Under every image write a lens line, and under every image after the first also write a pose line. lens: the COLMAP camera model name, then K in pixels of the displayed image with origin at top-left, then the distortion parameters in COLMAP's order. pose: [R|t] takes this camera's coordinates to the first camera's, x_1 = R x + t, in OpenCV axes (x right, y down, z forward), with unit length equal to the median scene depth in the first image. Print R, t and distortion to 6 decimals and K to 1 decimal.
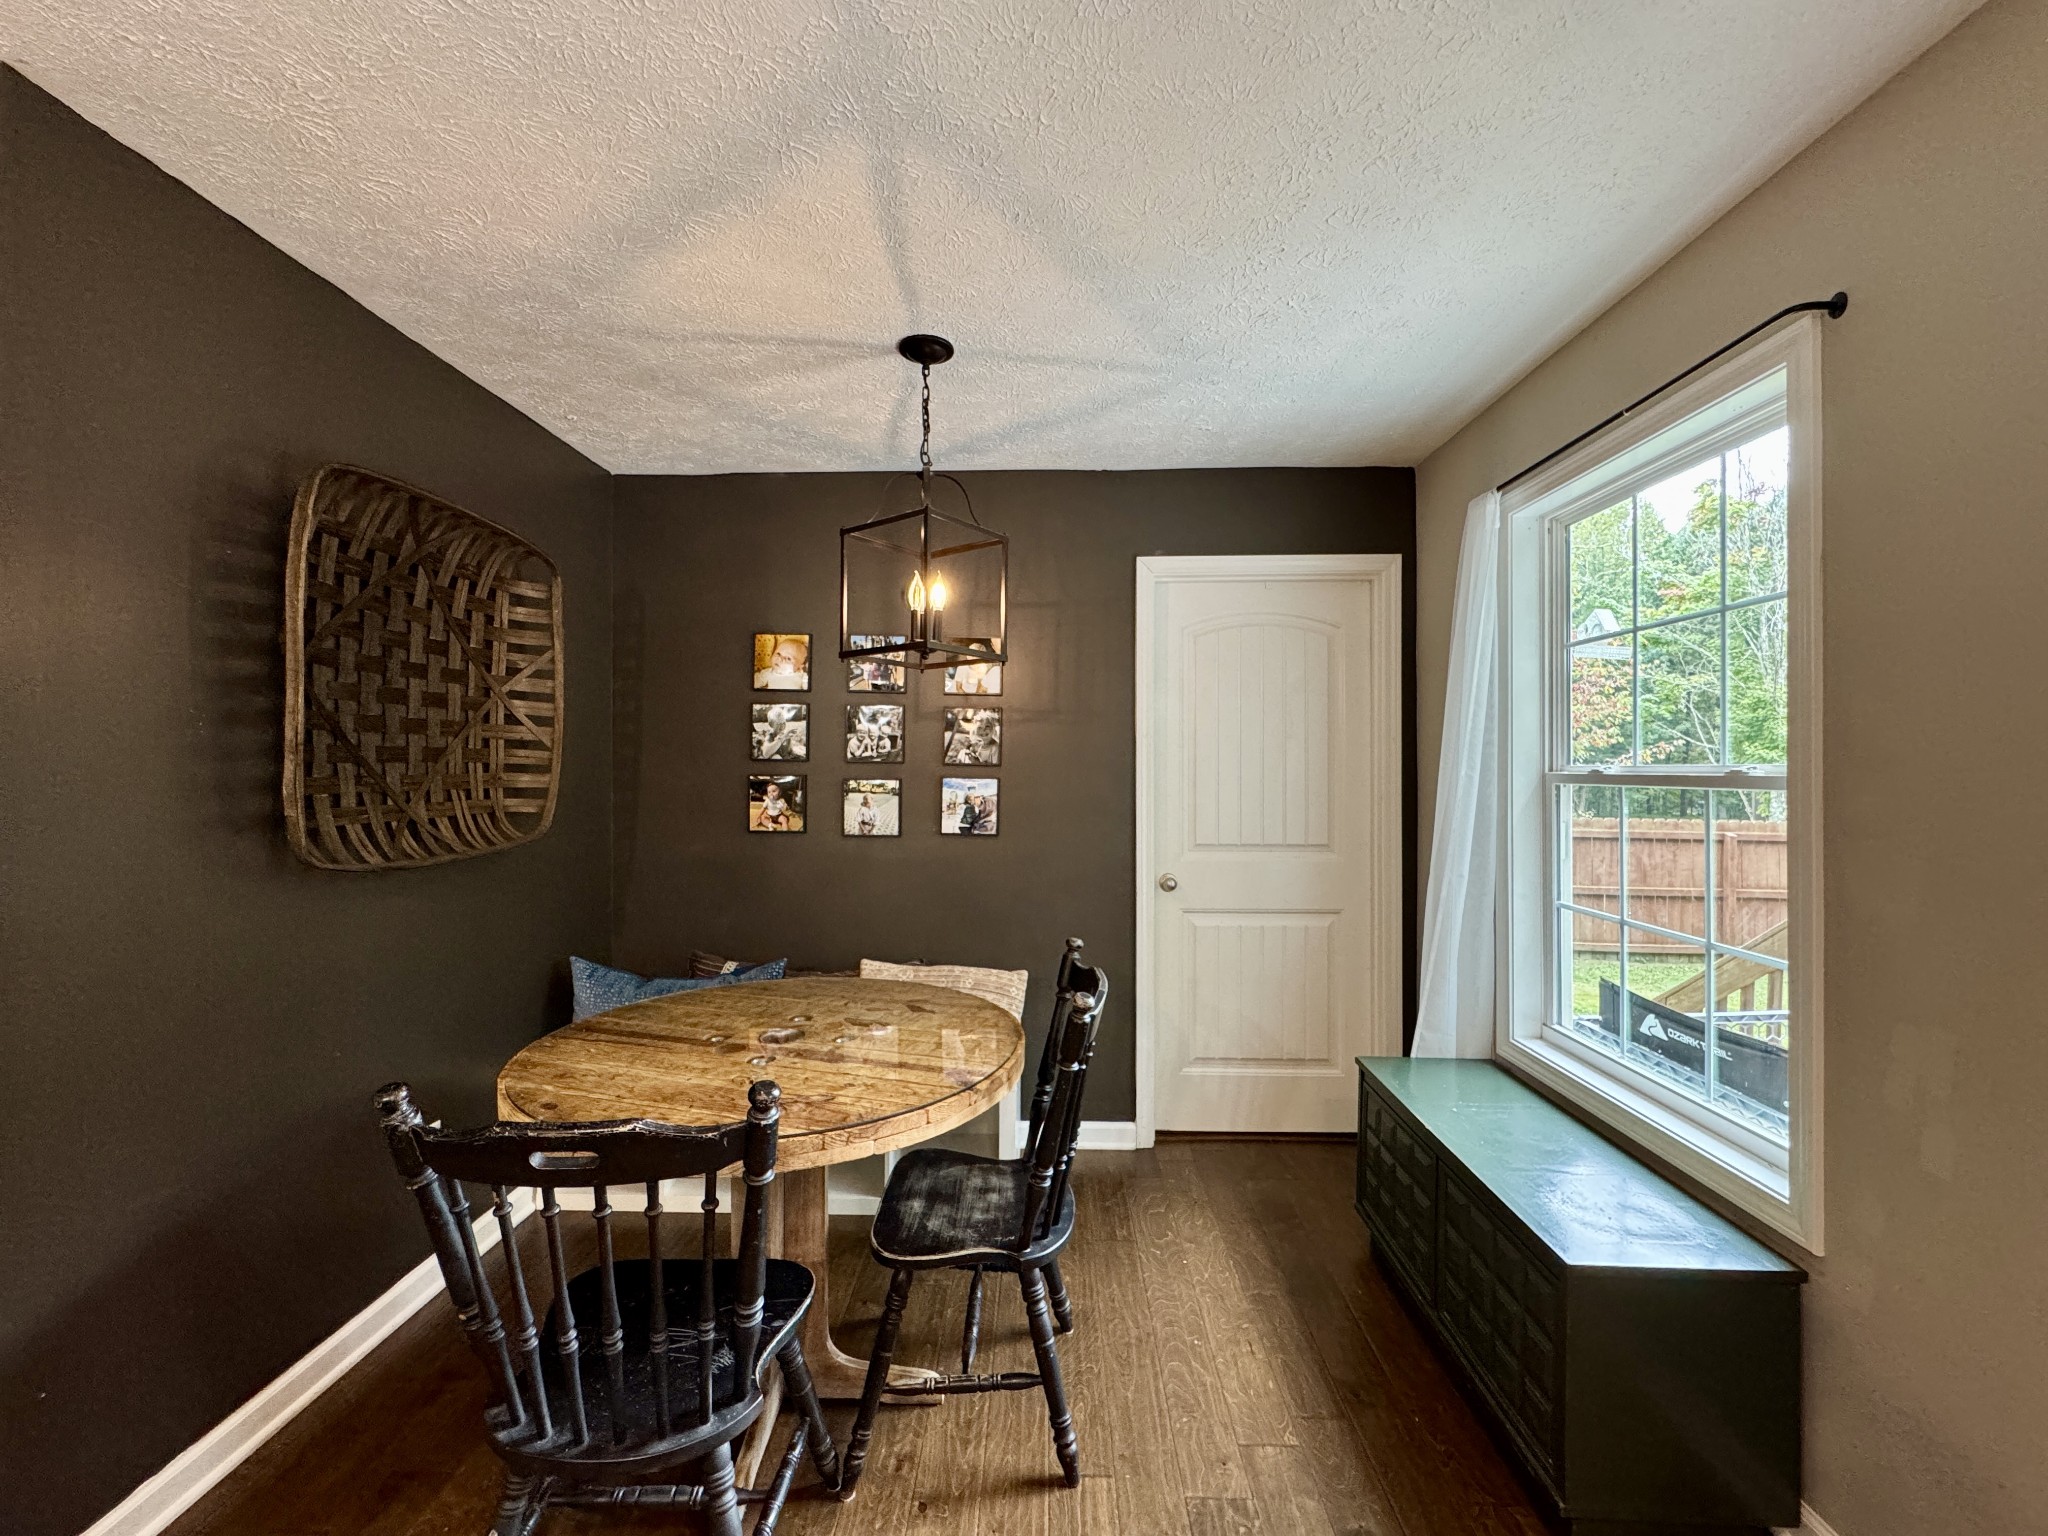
lens RADIAL K [[821.1, 0, 1019.2], [0, 821.1, 764.2], [0, 0, 1]] dist [-0.003825, 0.001397]
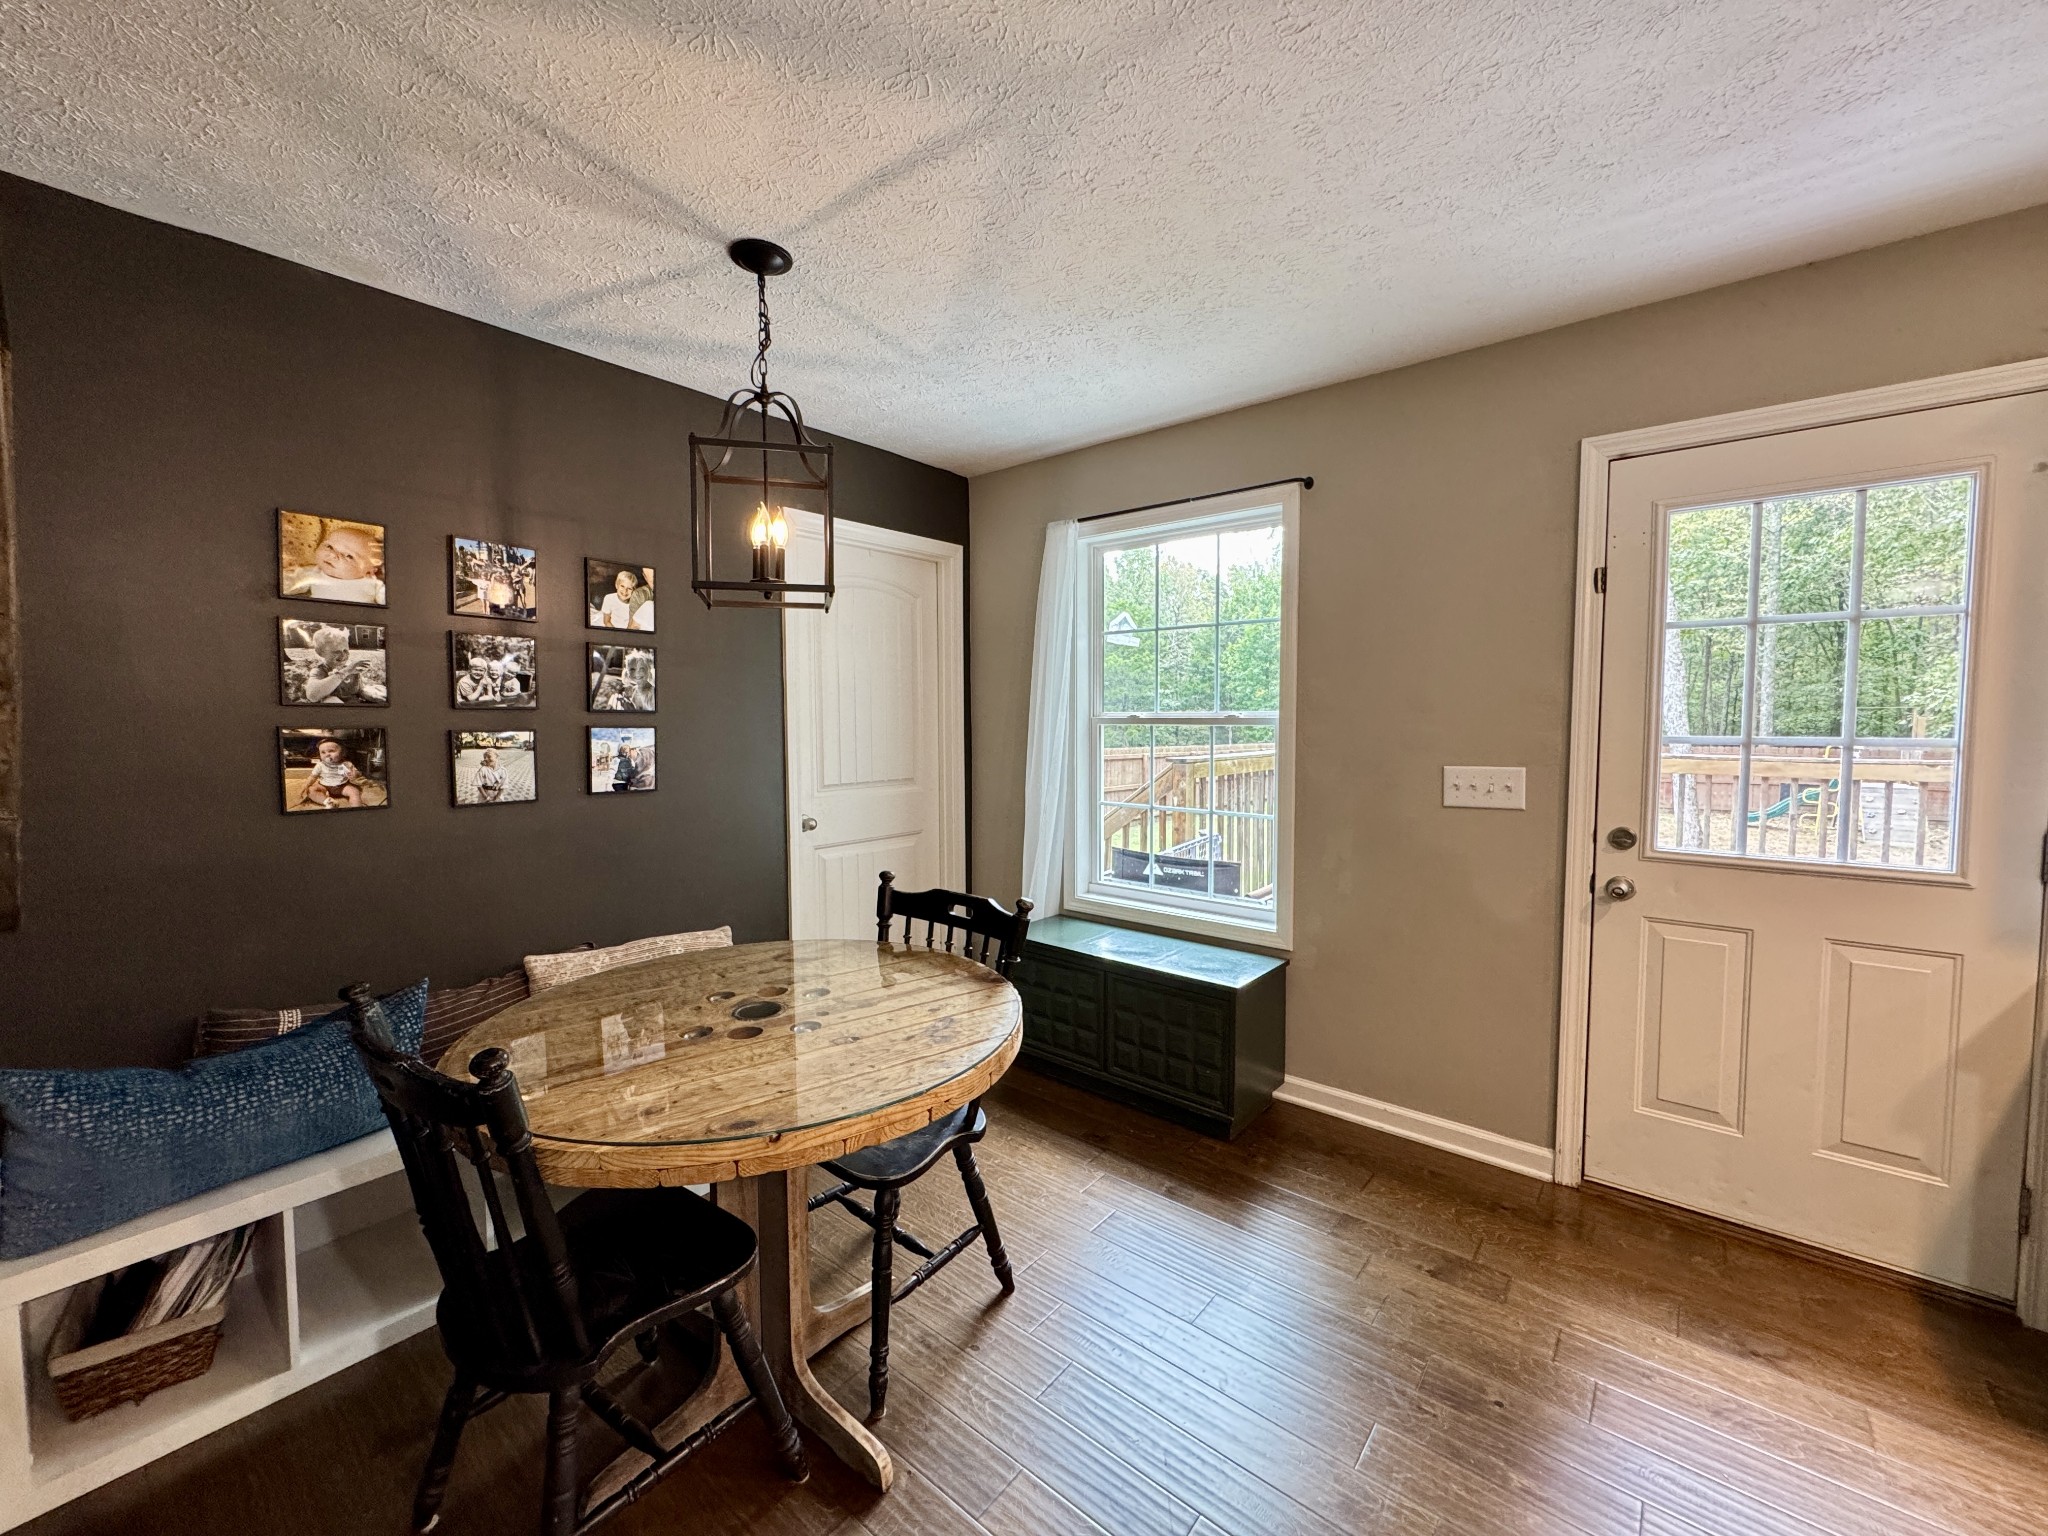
lens RADIAL K [[821.1, 0, 1019.2], [0, 821.1, 764.2], [0, 0, 1]] dist [-0.003825, 0.001397]
pose [[0.616838, -0.049763, 0.785515, -0.484332], [-0.000325, 0.997983, 0.063479, 0.000676], [-0.787090, -0.039412, 0.615578, 0.133329]]
